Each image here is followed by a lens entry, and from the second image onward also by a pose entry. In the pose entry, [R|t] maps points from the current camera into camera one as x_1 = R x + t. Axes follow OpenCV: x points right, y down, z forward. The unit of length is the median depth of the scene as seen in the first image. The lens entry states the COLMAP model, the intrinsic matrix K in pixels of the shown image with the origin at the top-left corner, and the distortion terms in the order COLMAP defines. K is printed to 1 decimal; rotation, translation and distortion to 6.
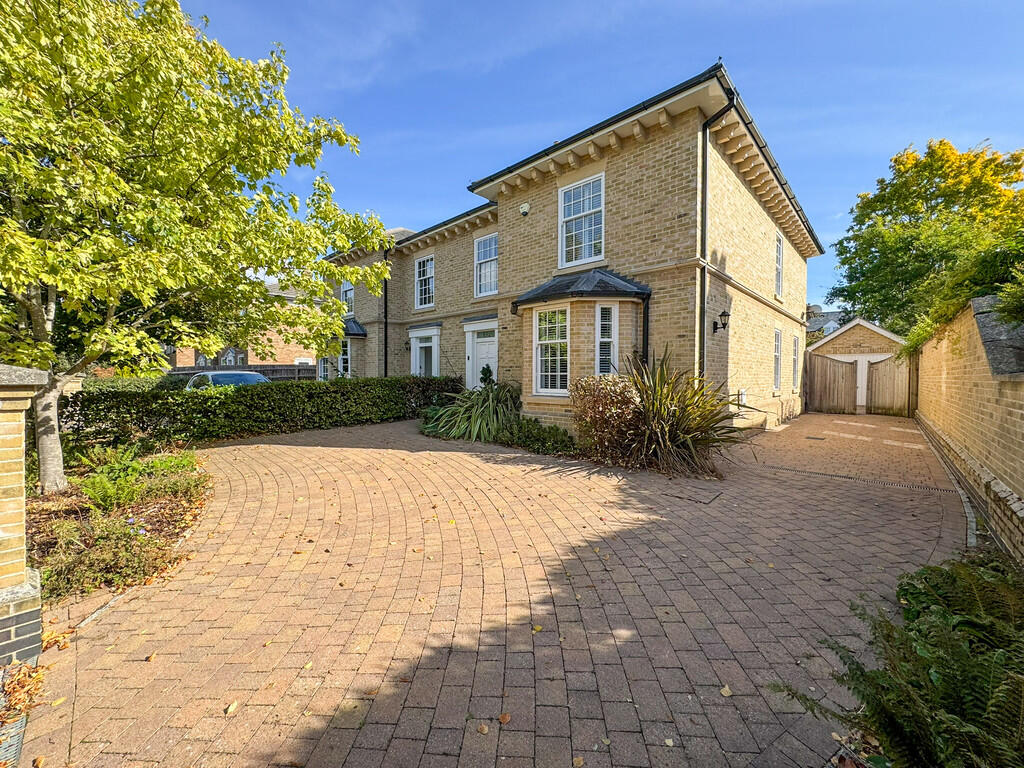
lens RADIAL K [[406.8, 0, 512.0], [0, 406.8, 384.0], [0, 0, 1]] dist [0.000137, -0.000243]
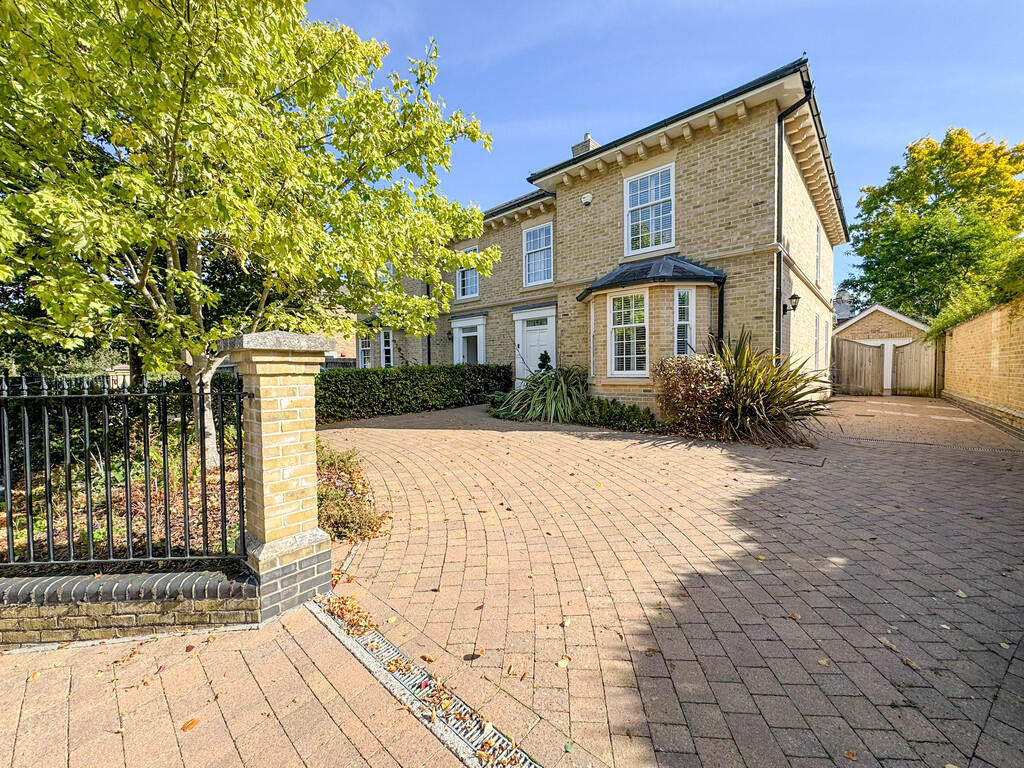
lens RADIAL K [[406.8, 0, 512.0], [0, 406.8, 384.0], [0, 0, 1]] dist [0.000137, -0.000243]
pose [[0.999708, -0.015071, 0.018889, -0.217311], [0.014814, 0.999797, 0.013676, 0.026913], [-0.019091, -0.013392, 0.999728, -0.043446]]
